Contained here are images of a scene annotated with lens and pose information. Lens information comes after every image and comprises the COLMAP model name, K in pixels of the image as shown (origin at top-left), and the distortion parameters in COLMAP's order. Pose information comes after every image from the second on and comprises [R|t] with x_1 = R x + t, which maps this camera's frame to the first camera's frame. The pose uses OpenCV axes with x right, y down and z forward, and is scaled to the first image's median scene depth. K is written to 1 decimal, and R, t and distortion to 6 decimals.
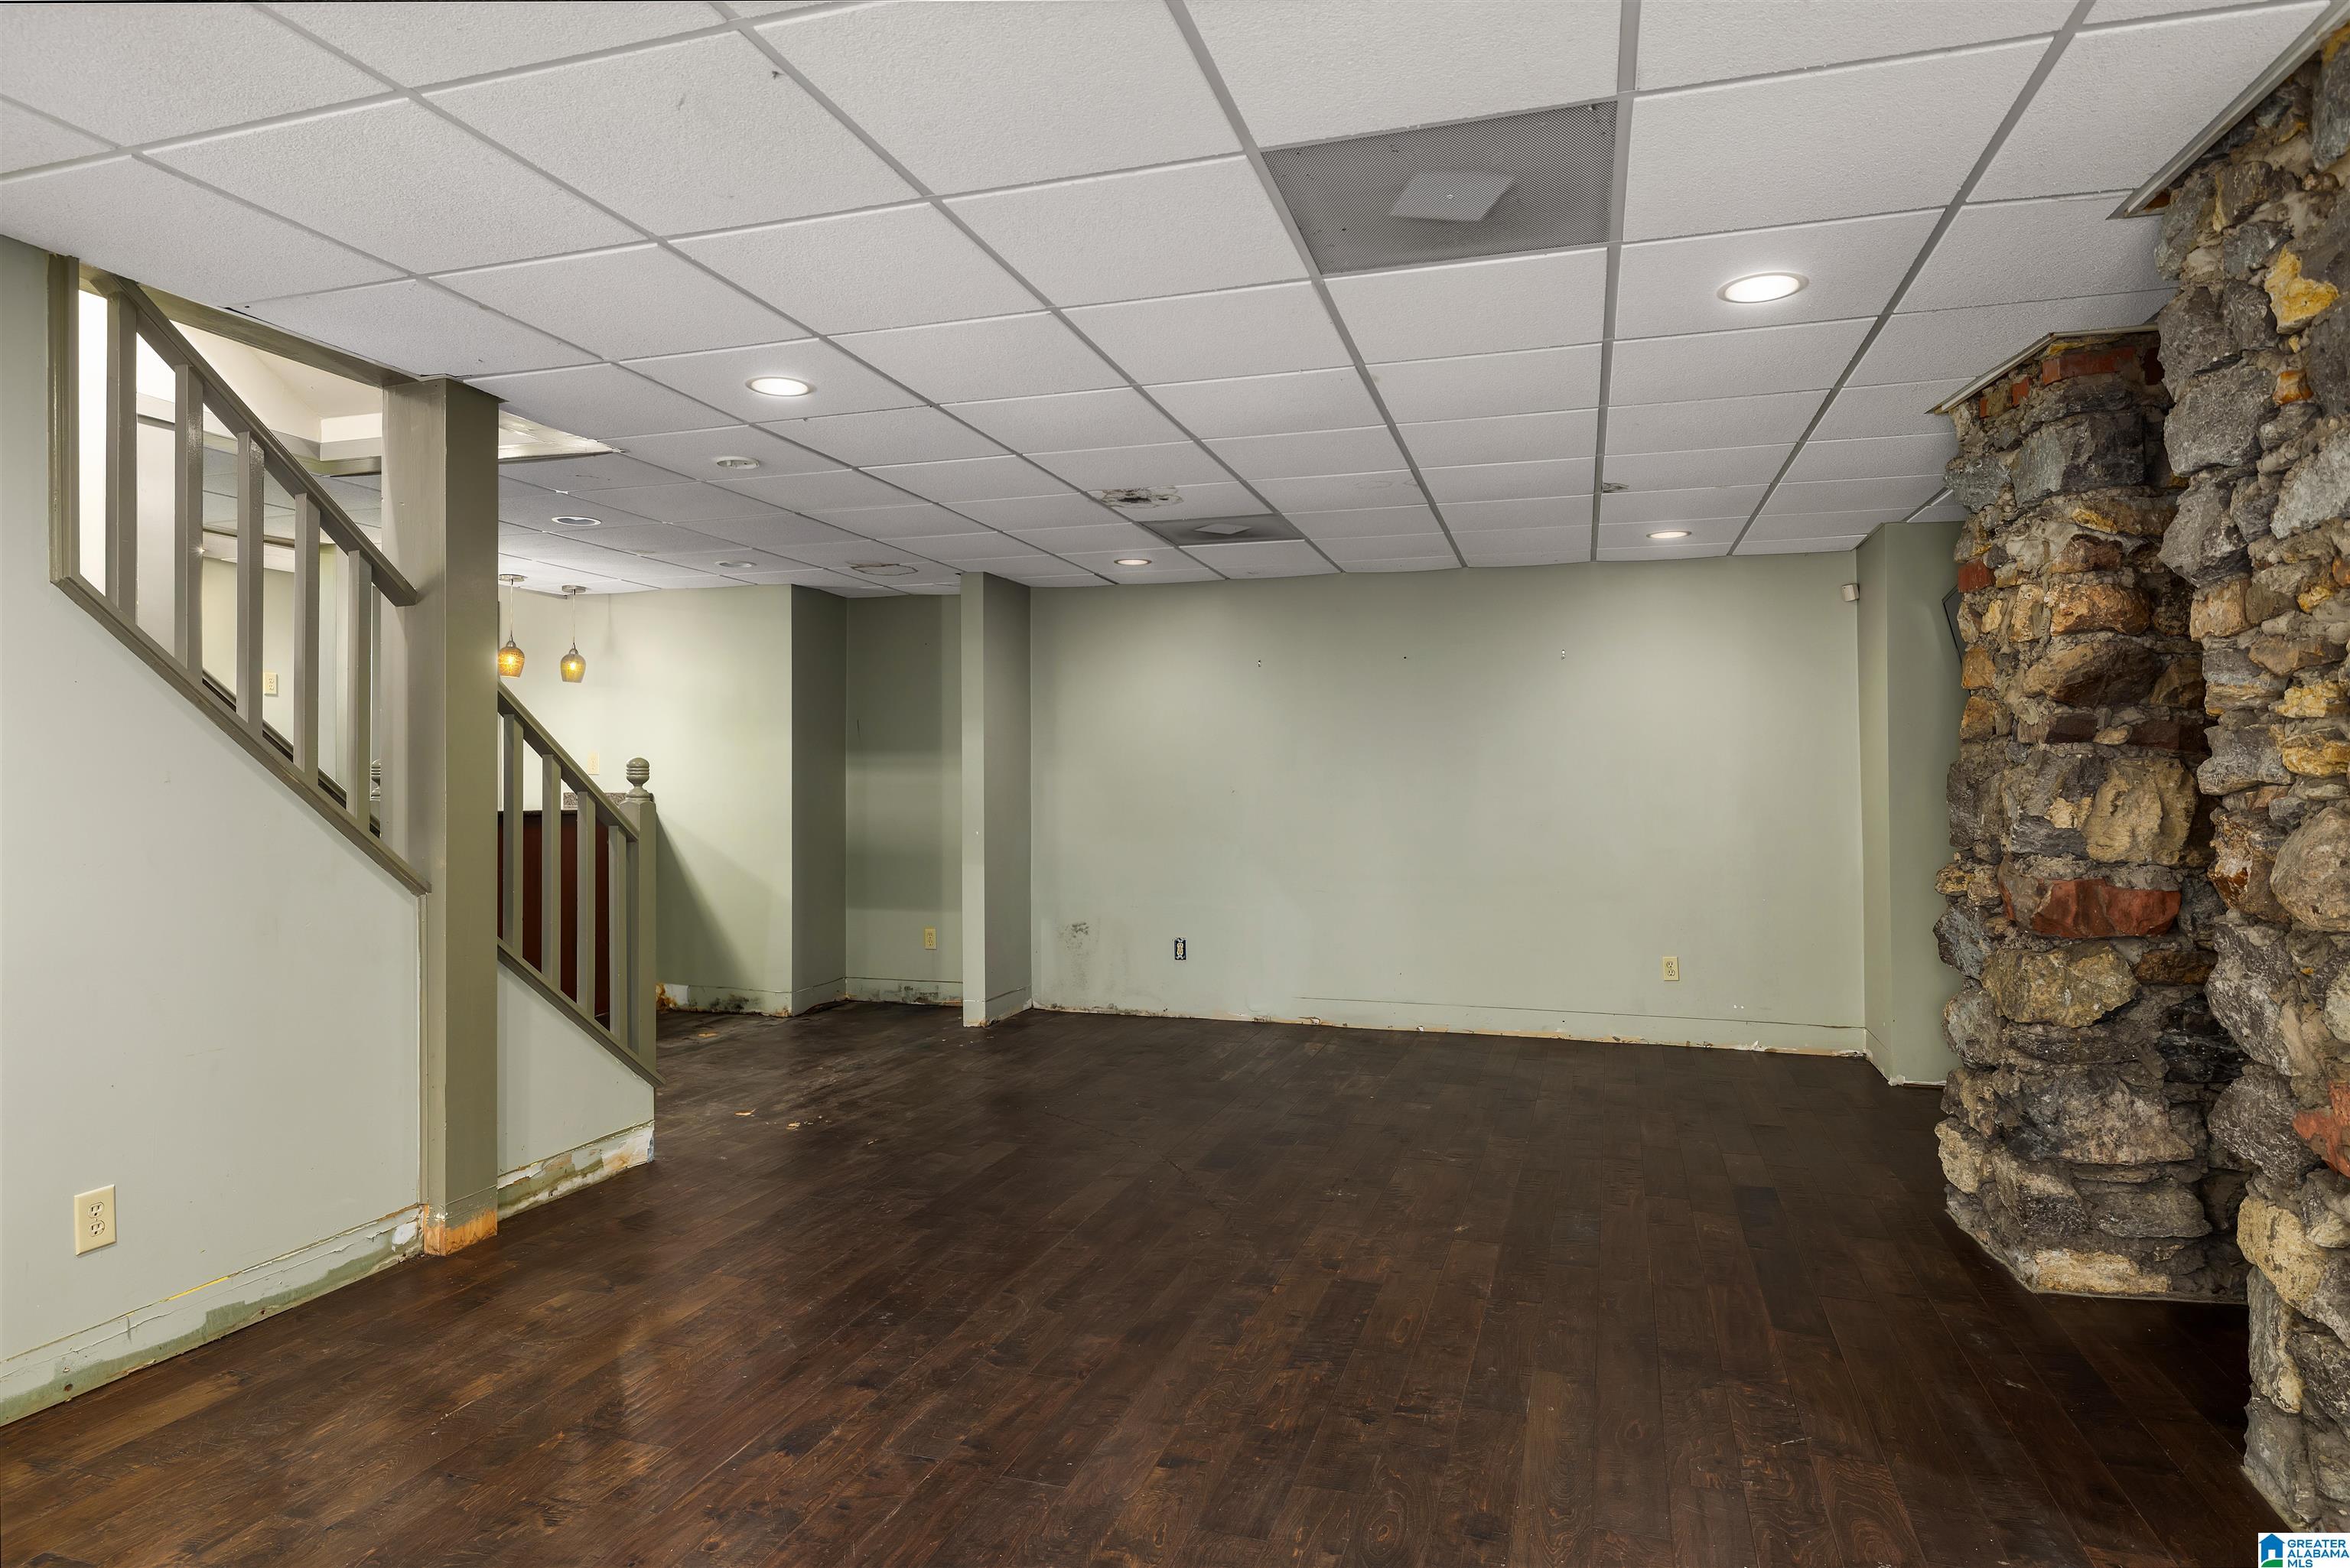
lens RADIAL K [[1339.8, 0, 1174.7], [0, 1339.8, 787.7], [0, 0, 1]] dist [0.000731, 0.000045]
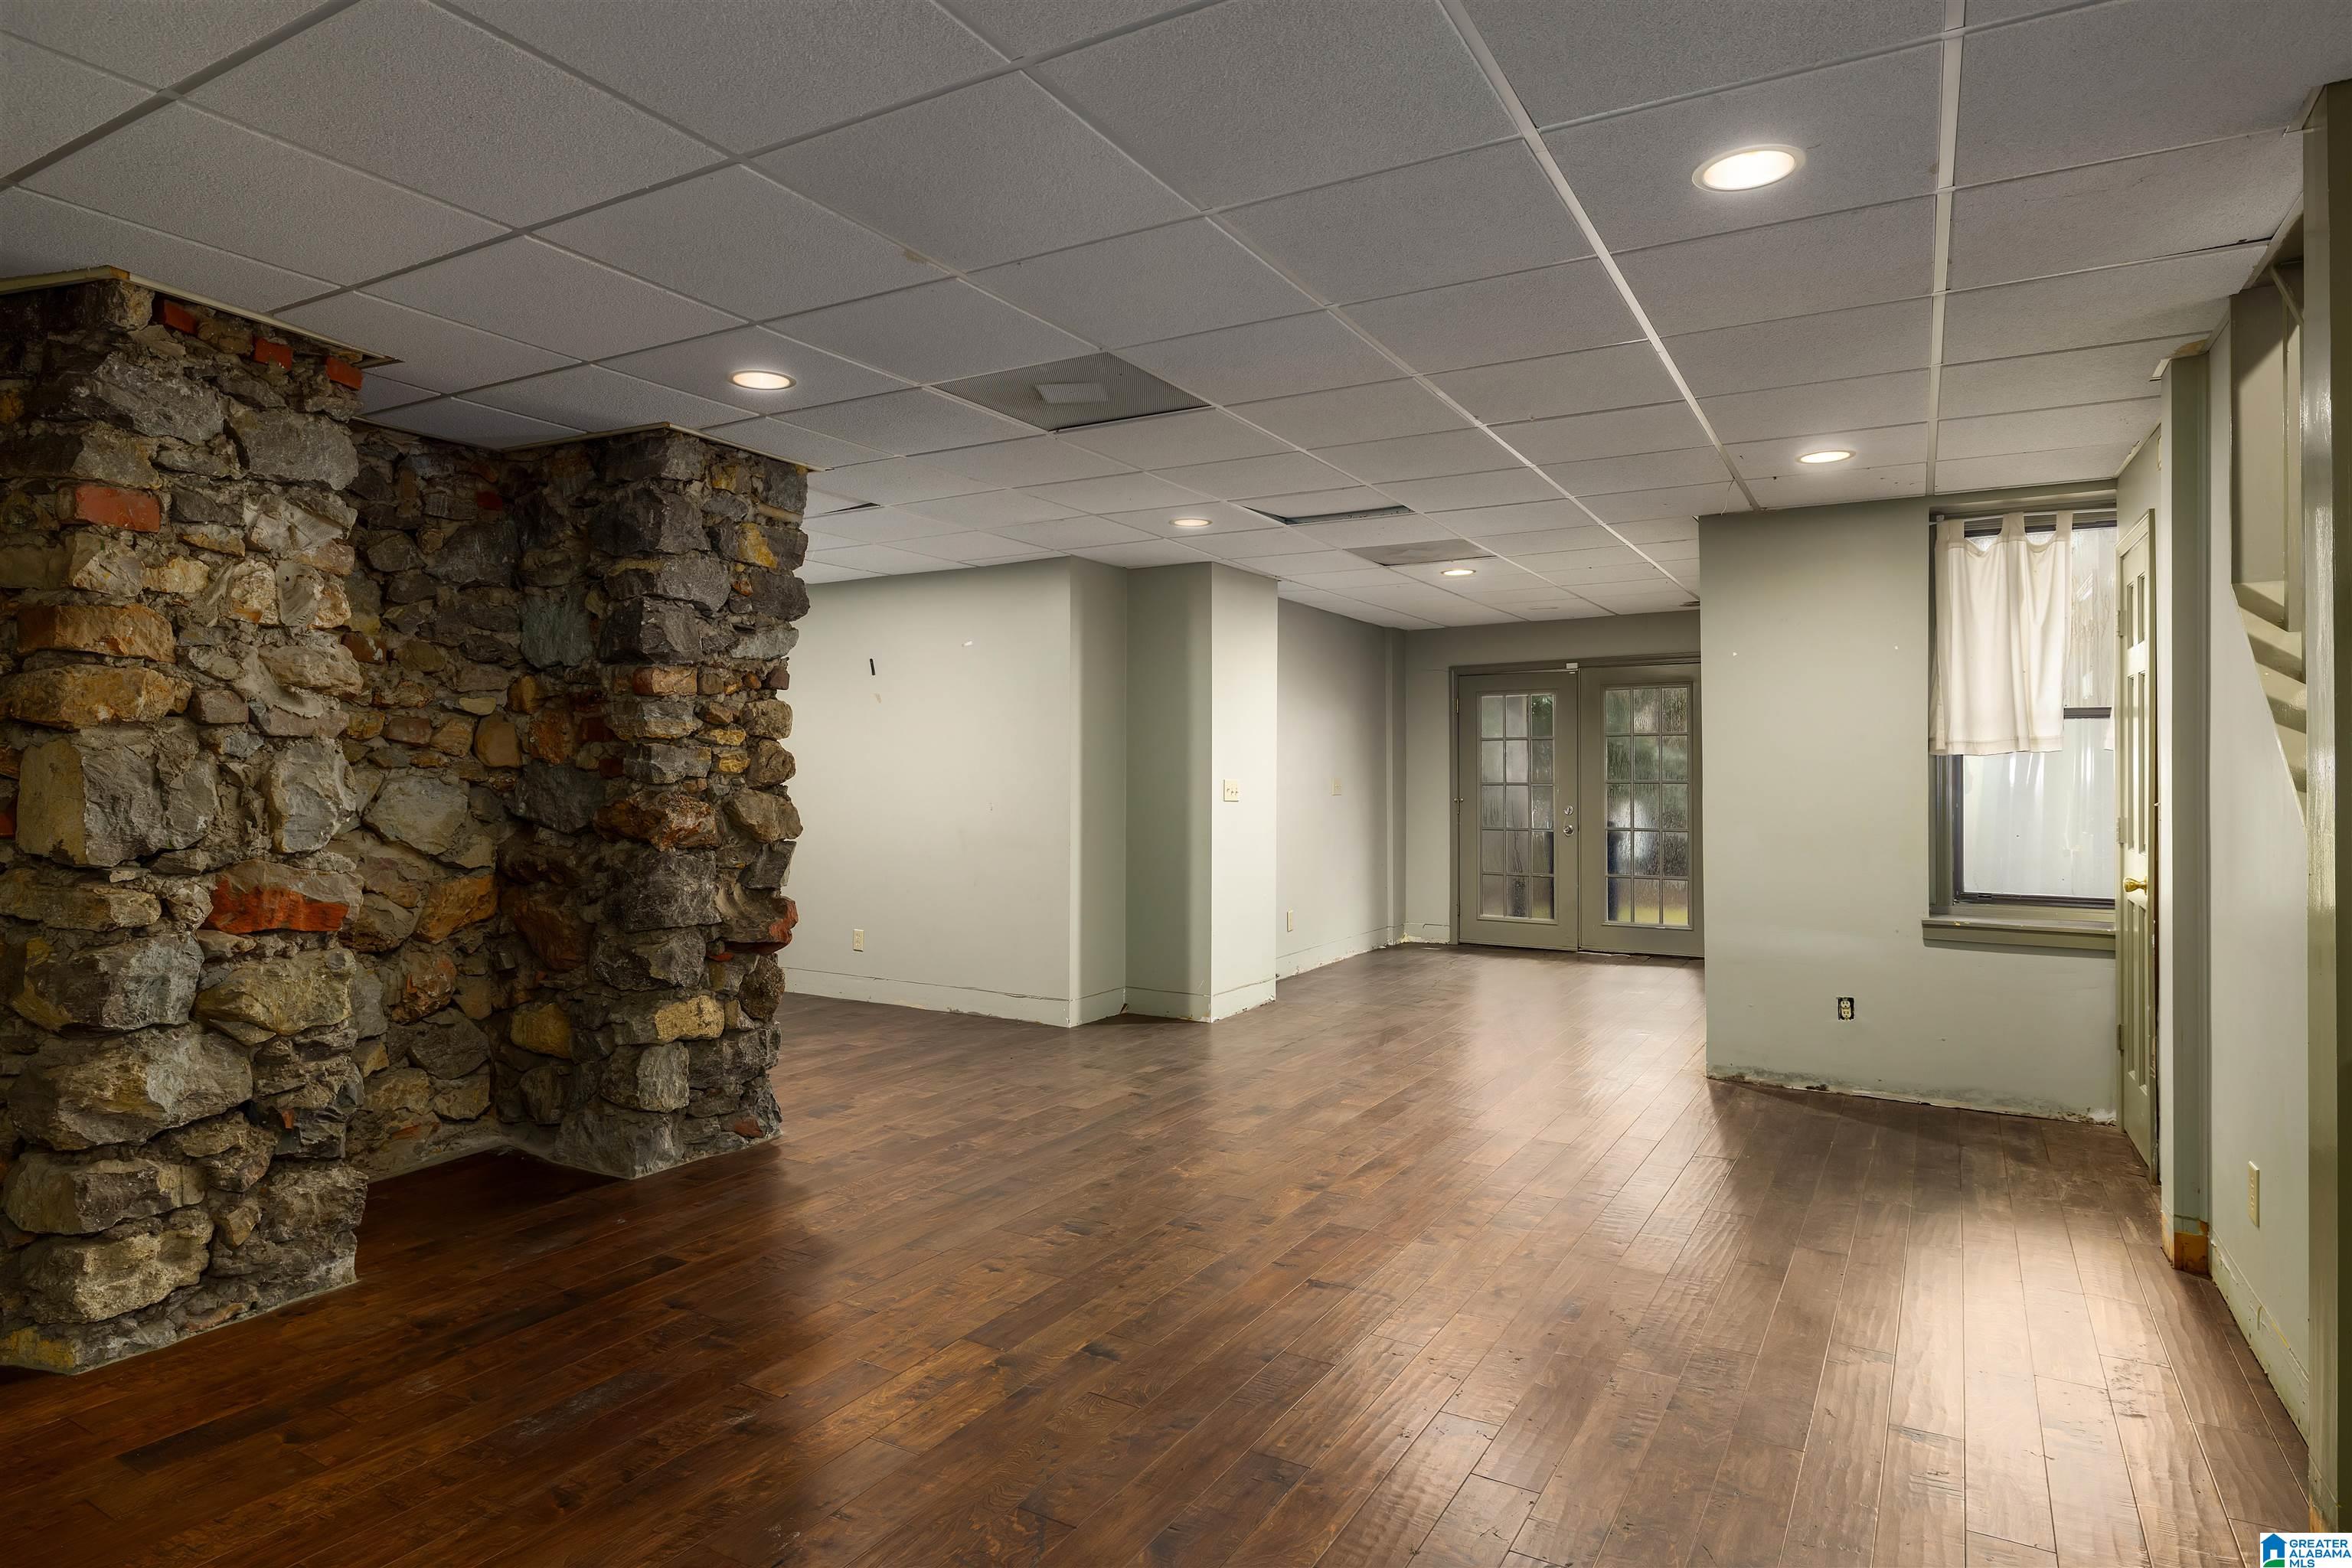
lens RADIAL K [[1369.4, 0, 1167.8], [0, 1369.4, 782.5], [0, 0, 1]] dist [-0.005366, -0.001314]
pose [[-0.979839, 0.008381, 0.199615, -0.143067], [0.006832, 0.999941, -0.008444, 0.011027], [-0.199674, -0.006910, -0.979838, 1.649858]]
